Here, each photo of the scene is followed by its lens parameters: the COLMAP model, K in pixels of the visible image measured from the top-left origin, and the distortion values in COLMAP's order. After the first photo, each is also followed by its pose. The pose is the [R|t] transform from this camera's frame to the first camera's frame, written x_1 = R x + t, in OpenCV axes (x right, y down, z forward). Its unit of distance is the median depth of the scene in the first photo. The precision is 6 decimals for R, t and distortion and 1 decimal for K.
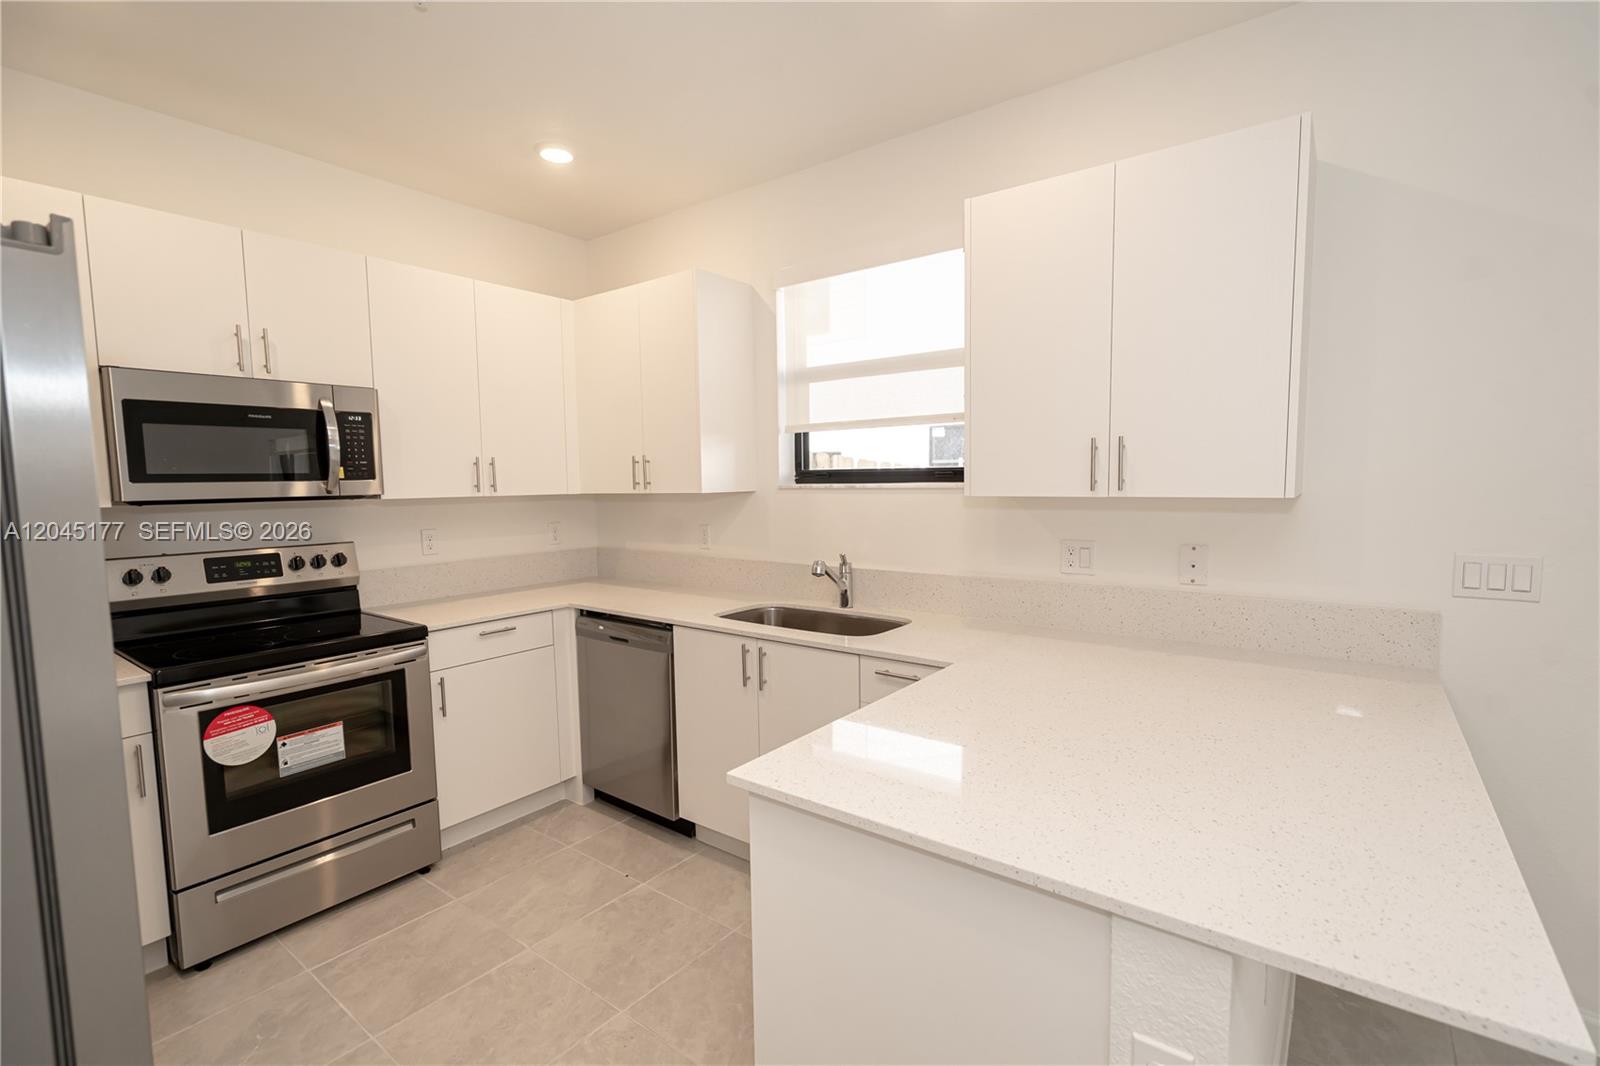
lens RADIAL K [[730.5, 0, 798.6], [0, 730.5, 533.4], [0, 0, 1]] dist [-0.003558, 0.002005]
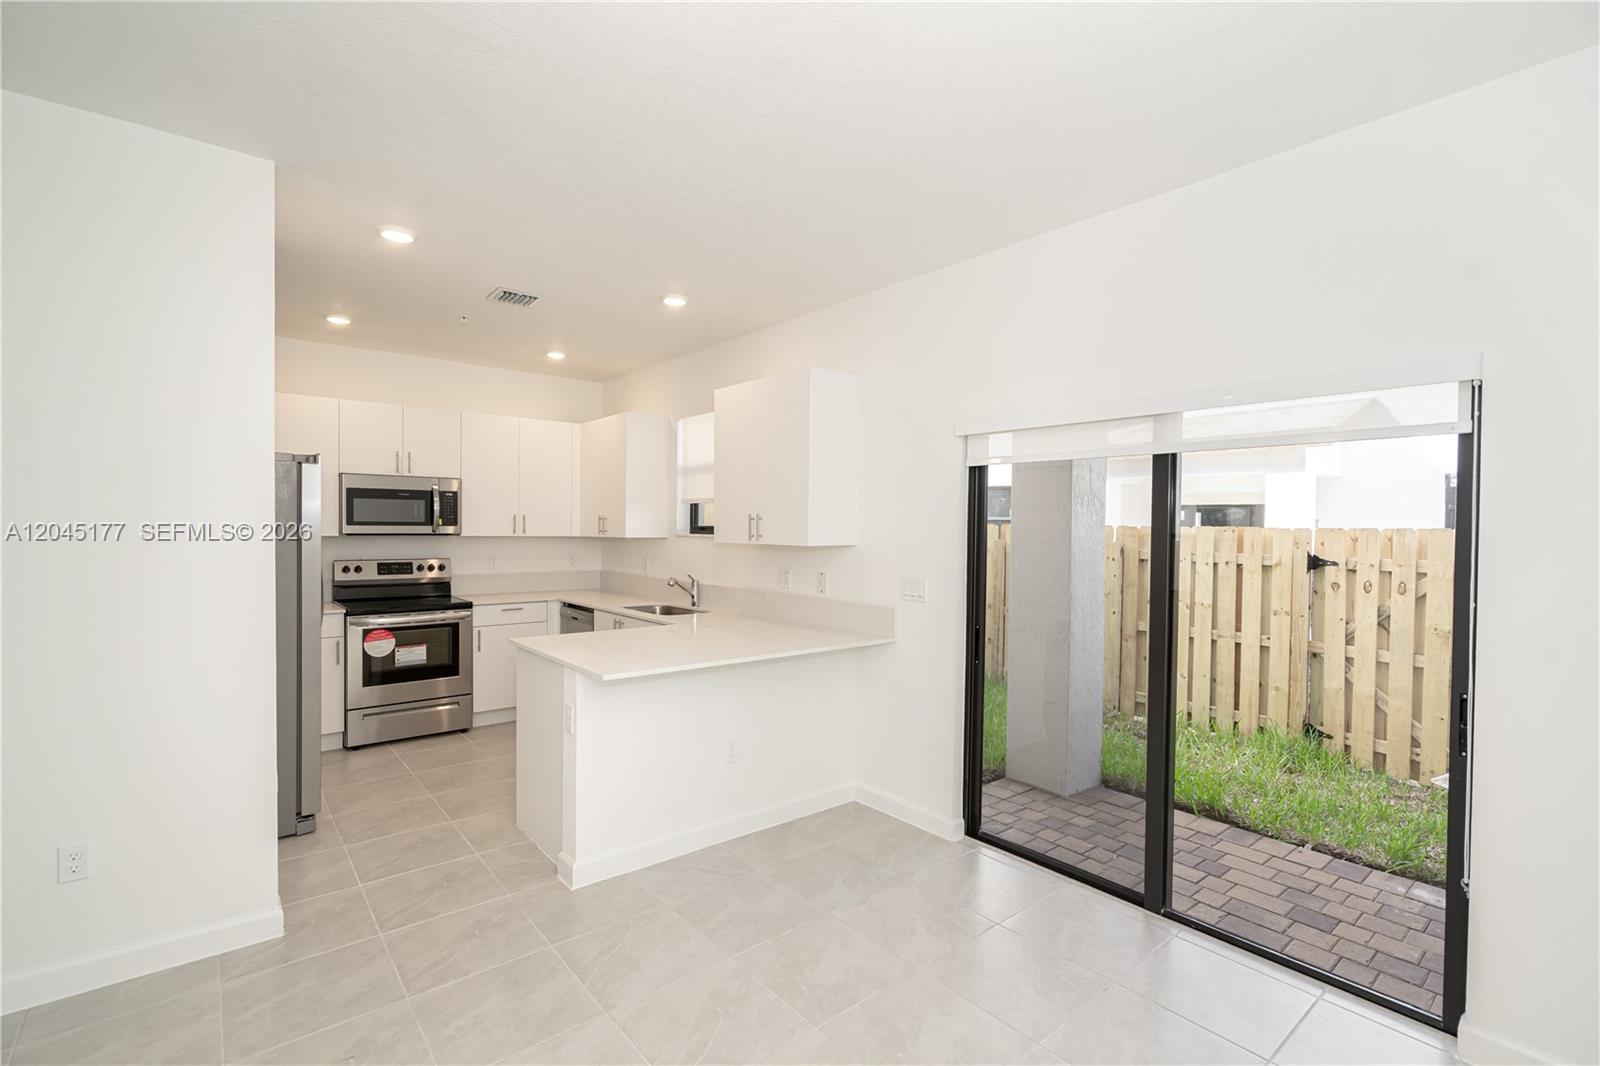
lens RADIAL K [[730.5, 0, 802.8], [0, 730.5, 539.6], [0, 0, 1]] dist [-0.003558, 0.002005]
pose [[0.972415, 0.025462, -0.231864, 0.782286], [-0.041013, 0.997202, -0.062497, 0.047365], [0.229624, 0.070283, 0.970738, -0.685126]]
